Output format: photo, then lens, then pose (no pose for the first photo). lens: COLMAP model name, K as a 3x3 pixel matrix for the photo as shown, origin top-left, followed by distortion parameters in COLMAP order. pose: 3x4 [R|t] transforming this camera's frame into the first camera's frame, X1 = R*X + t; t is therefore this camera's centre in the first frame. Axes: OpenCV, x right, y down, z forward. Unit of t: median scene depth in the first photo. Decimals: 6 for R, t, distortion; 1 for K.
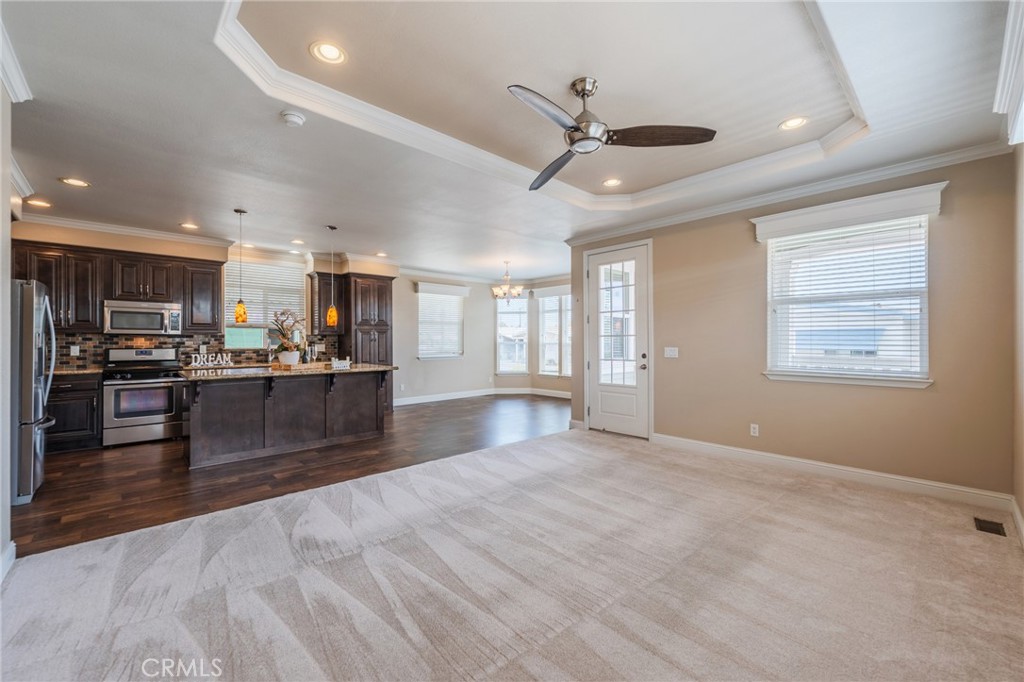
lens RADIAL K [[416.3, 0, 507.9], [0, 416.3, 339.8], [0, 0, 1]] dist [-0.001237, -0.000337]
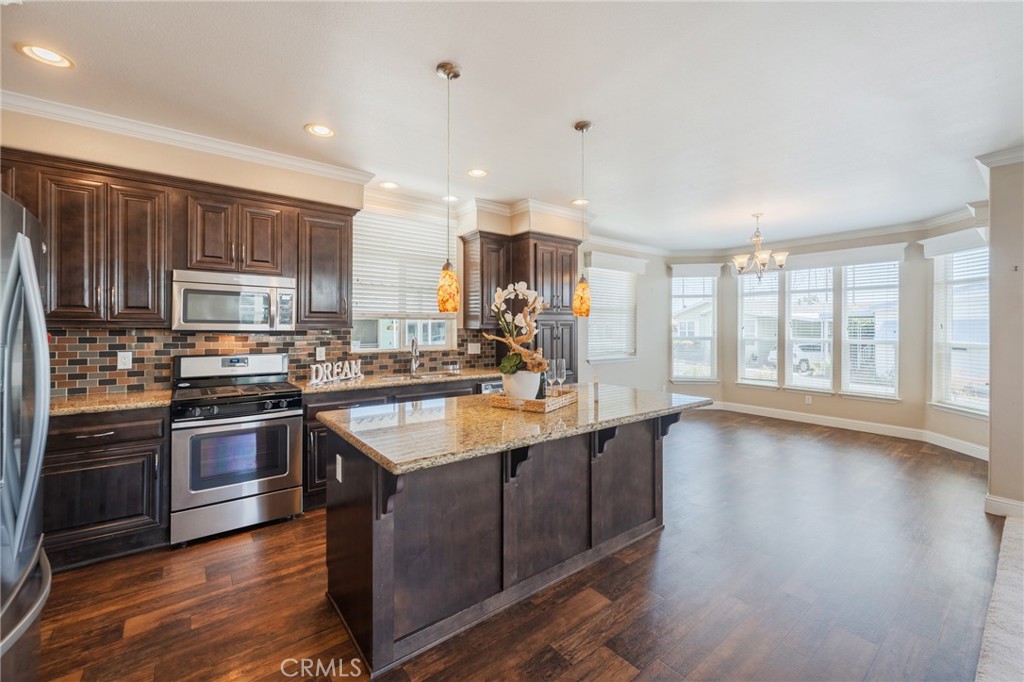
lens RADIAL K [[416.3, 0, 507.5], [0, 416.3, 325.9], [0, 0, 1]] dist [-0.001237, -0.000337]
pose [[0.995952, 0.003826, -0.089802, -0.435342], [-0.003984, 0.999991, -0.001585, -0.019972], [0.089795, 0.001936, 0.995958, 0.445296]]
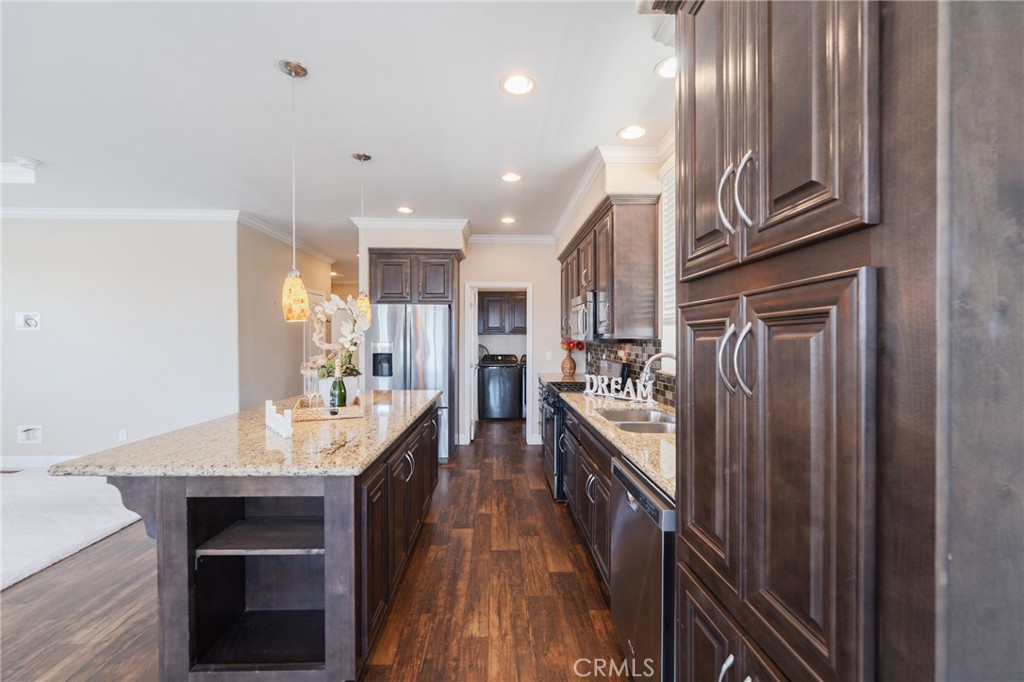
lens RADIAL K [[416.3, 0, 513.3], [0, 416.3, 347.2], [0, 0, 1]] dist [-0.001237, -0.000337]
pose [[-0.650479, 0.017150, -0.759330, -0.237966], [0.001605, 0.999774, 0.021206, -0.016857], [0.759522, 0.012575, -0.650360, 1.313339]]
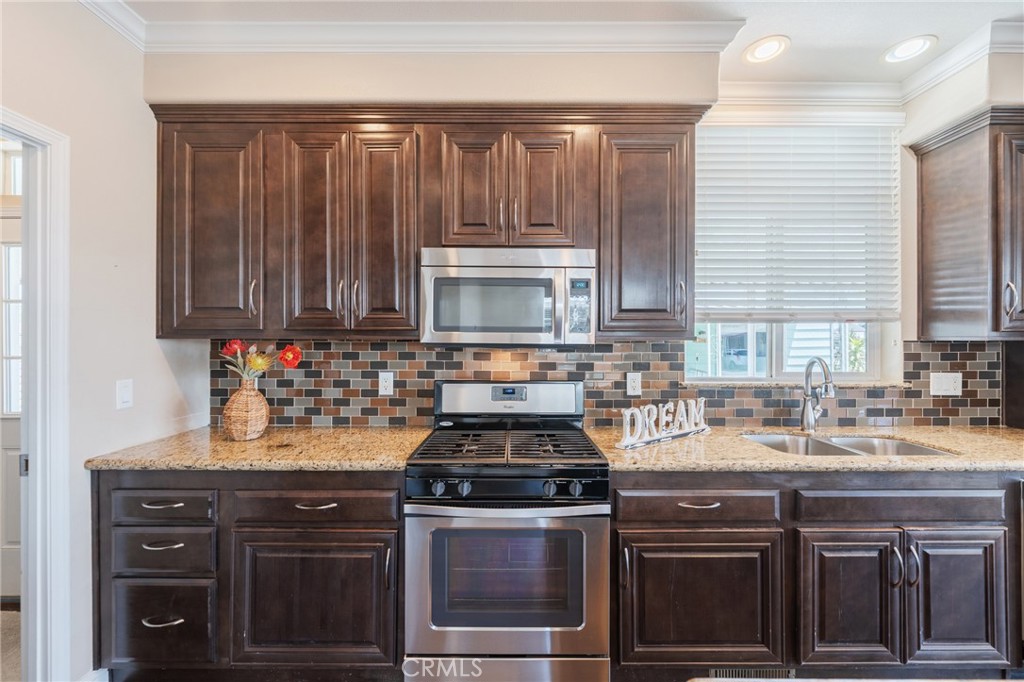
lens RADIAL K [[416.3, 0, 513.0], [0, 416.3, 339.6], [0, 0, 1]] dist [-0.001237, -0.000337]
pose [[0.734381, 0.001843, -0.678735, -0.611726], [0.000017, 0.999996, 0.002734, -0.017697], [0.678737, -0.002019, 0.734378, 0.719081]]
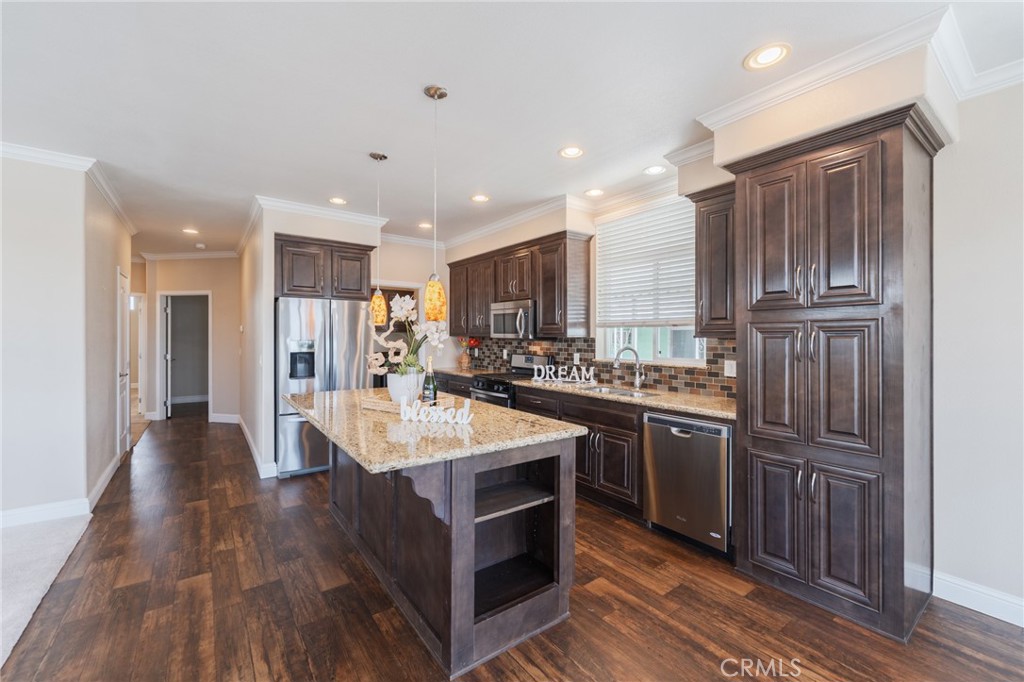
lens RADIAL K [[416.3, 0, 515.9], [0, 416.3, 339.0], [0, 0, 1]] dist [-0.001237, -0.000337]
pose [[-0.105650, 0.006288, -0.994383, -0.002171], [-0.002212, 0.999976, 0.006558, -0.017484], [0.994401, 0.002893, -0.105634, 1.050612]]
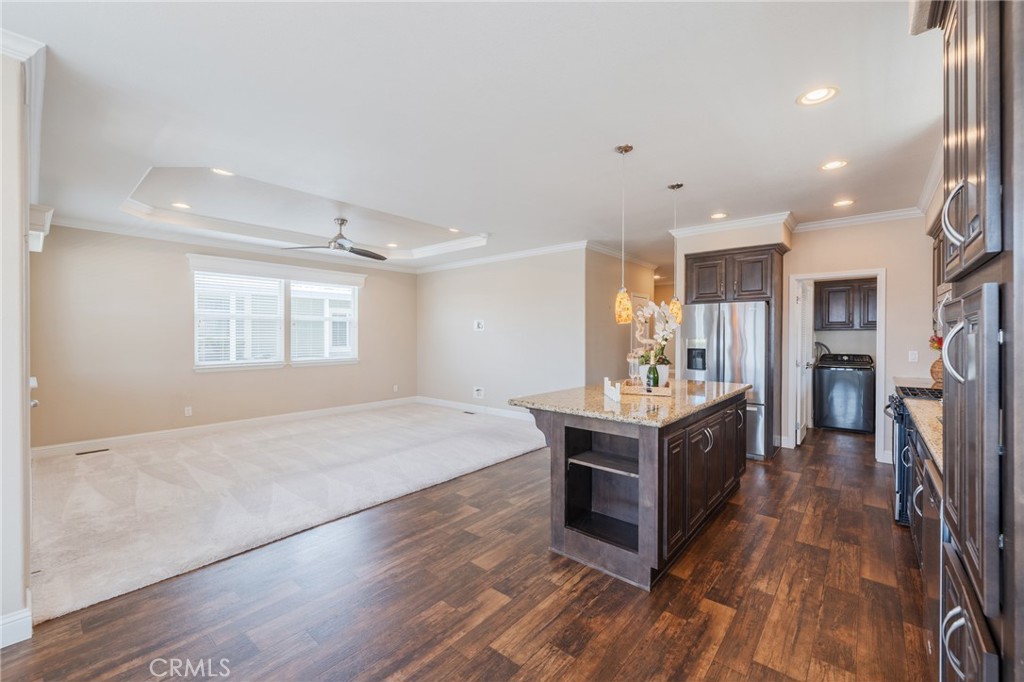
lens RADIAL K [[416.3, 0, 510.5], [0, 416.3, 338.8], [0, 0, 1]] dist [-0.001237, -0.000337]
pose [[-0.993824, 0.003897, -0.110898, -0.191795], [0.003168, 0.999972, 0.006746, -0.016716], [0.110922, 0.006353, -0.993809, 1.435899]]
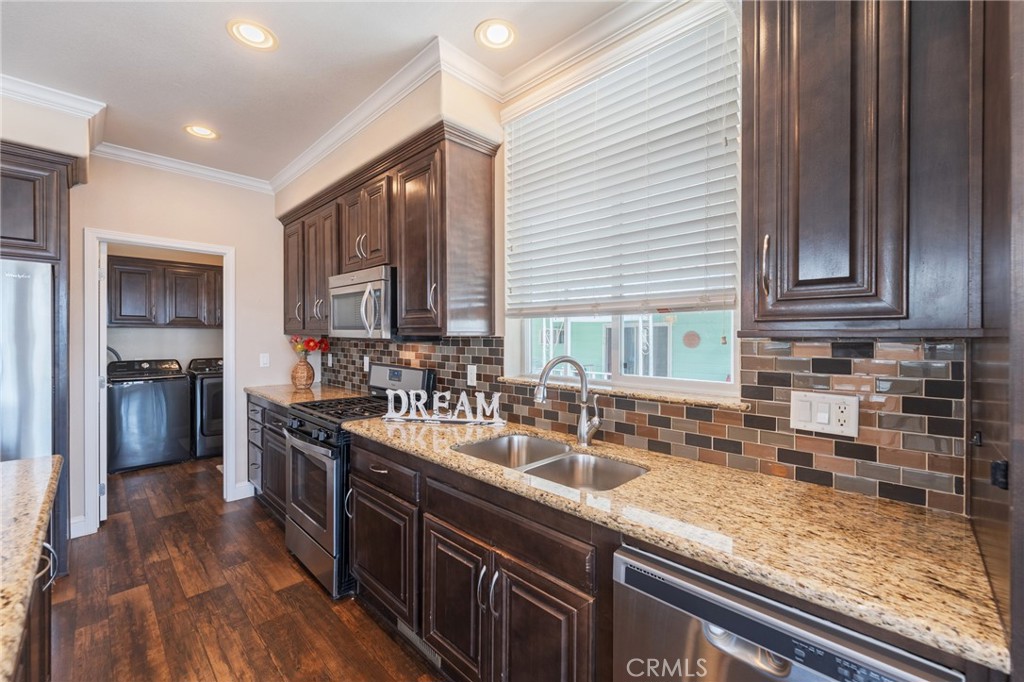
lens RADIAL K [[416.3, 0, 511.7], [0, 416.3, 339.4], [0, 0, 1]] dist [-0.001237, -0.000337]
pose [[0.045187, 0.011020, -0.998918, -0.362349], [-0.001572, 0.999939, 0.010960, -0.017006], [0.998977, 0.001075, 0.045201, 1.103036]]
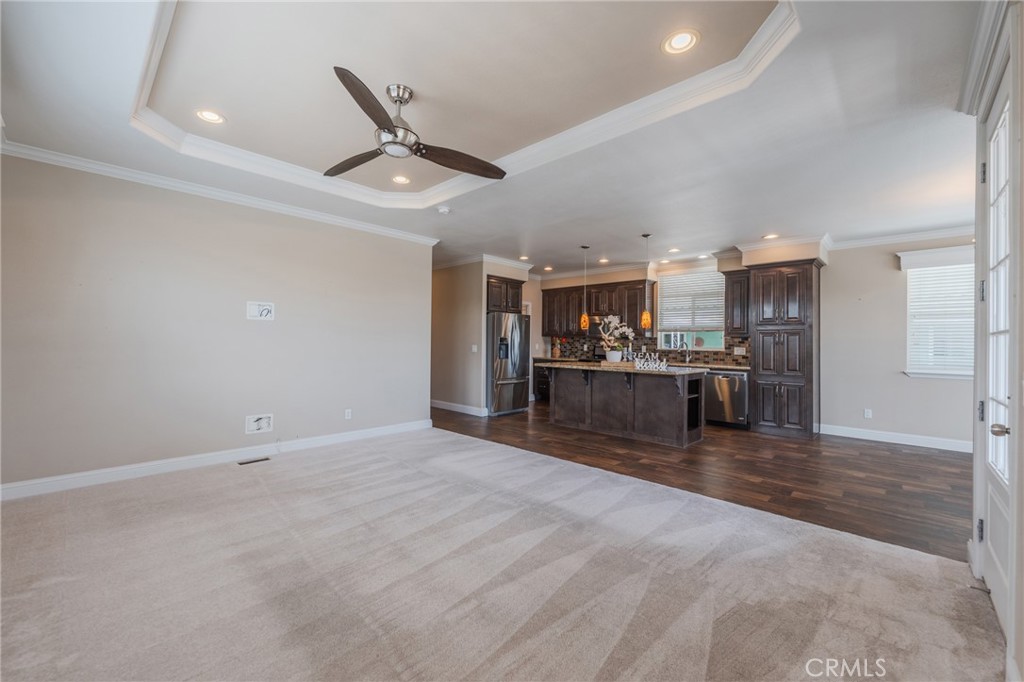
lens RADIAL K [[416.3, 0, 516.4], [0, 416.3, 336.5], [0, 0, 1]] dist [-0.001237, -0.000337]
pose [[0.069344, -0.009800, -0.997545, 0.566092], [-0.008968, 0.999905, -0.010446, 0.000939], [0.997552, 0.009670, 0.069250, 0.559389]]
